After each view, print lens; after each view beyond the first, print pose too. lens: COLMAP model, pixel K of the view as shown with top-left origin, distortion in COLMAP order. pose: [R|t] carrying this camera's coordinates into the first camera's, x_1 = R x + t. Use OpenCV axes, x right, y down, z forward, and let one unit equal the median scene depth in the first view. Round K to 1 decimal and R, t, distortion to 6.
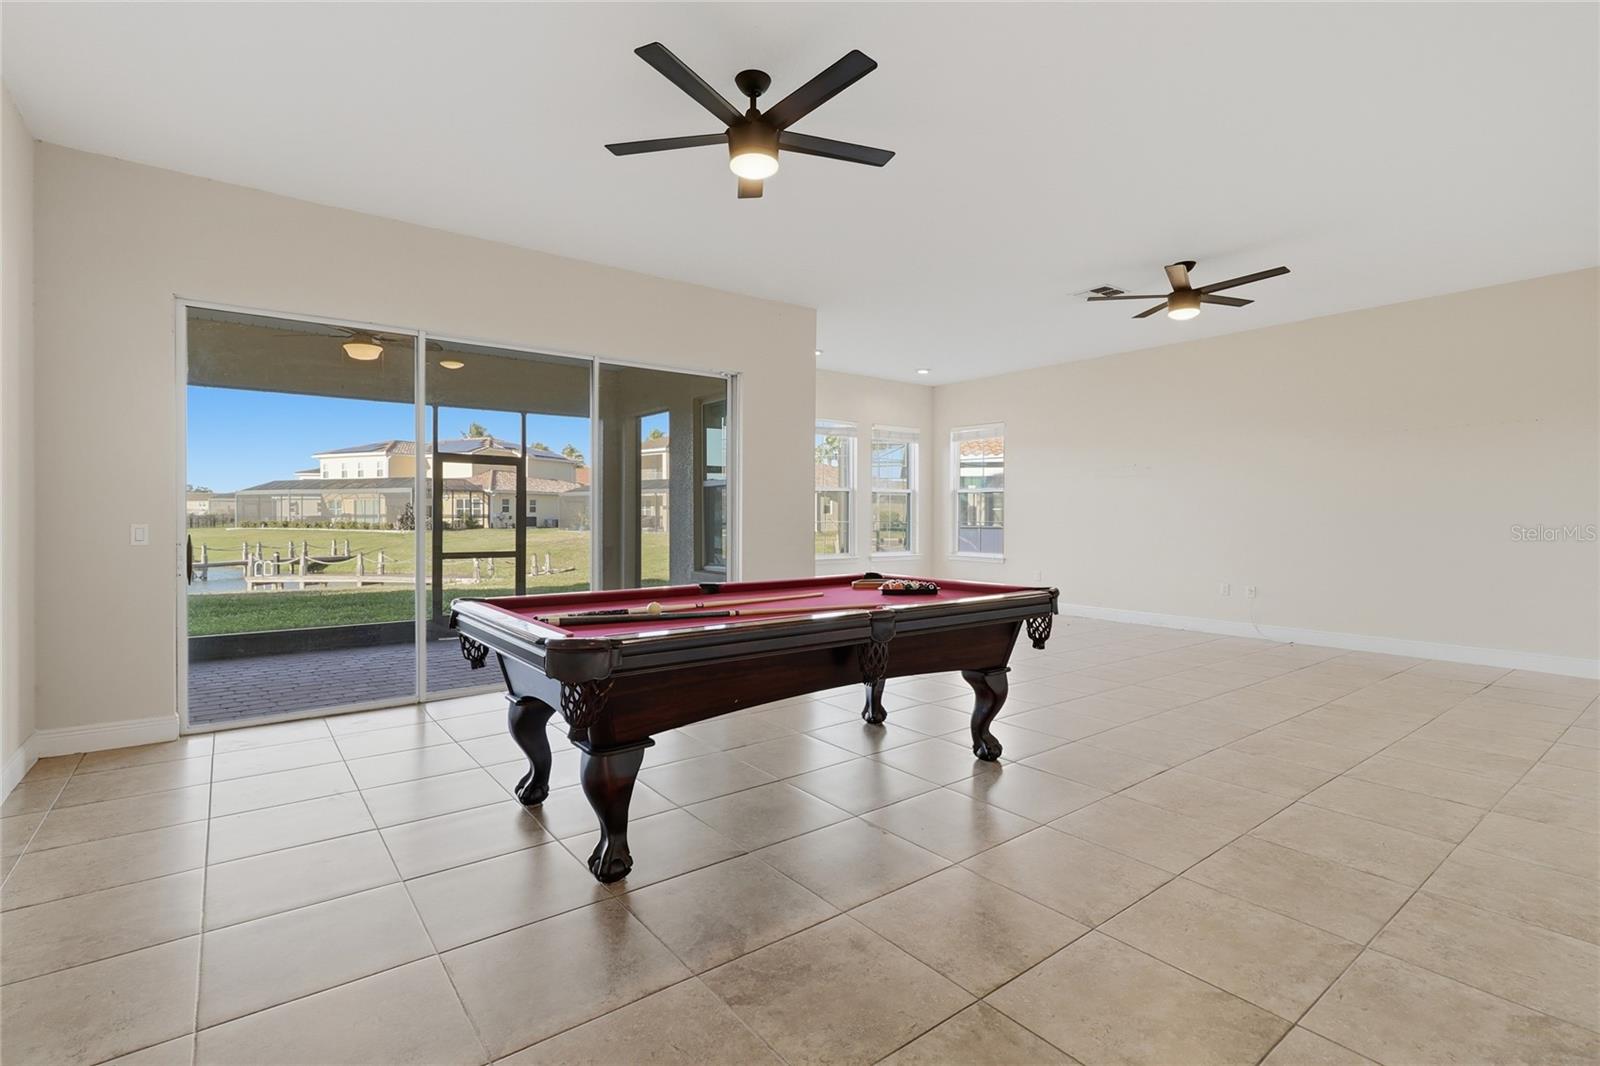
lens RADIAL K [[748.1, 0, 800.0], [0, 748.1, 533.0], [0, 0, 1]] dist [-0.000492, -0.000126]
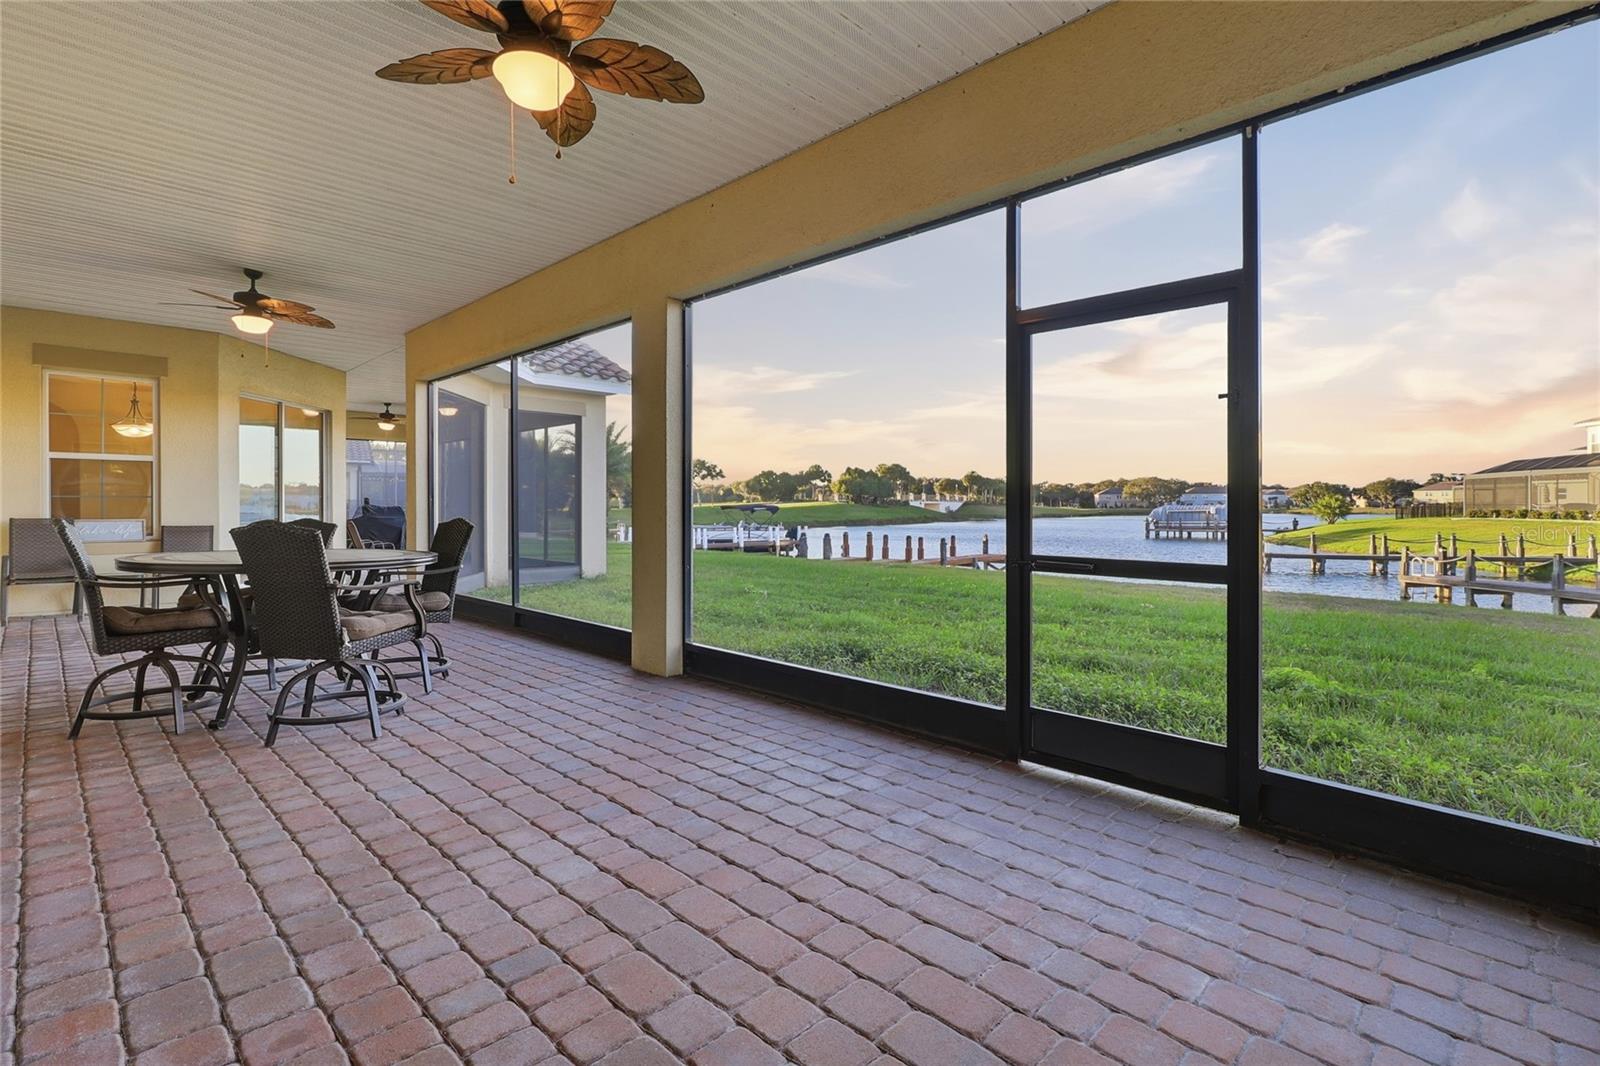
lens RADIAL K [[734.8, 0, 793.3], [0, 734.8, 513.1], [0, 0, 1]] dist [0.001796, -0.000136]
pose [[0.140960, 0.007429, -0.989987, -0.129237], [-0.021025, 0.999769, 0.004509, 0.005901], [0.989792, 0.020179, 0.141083, 1.057120]]
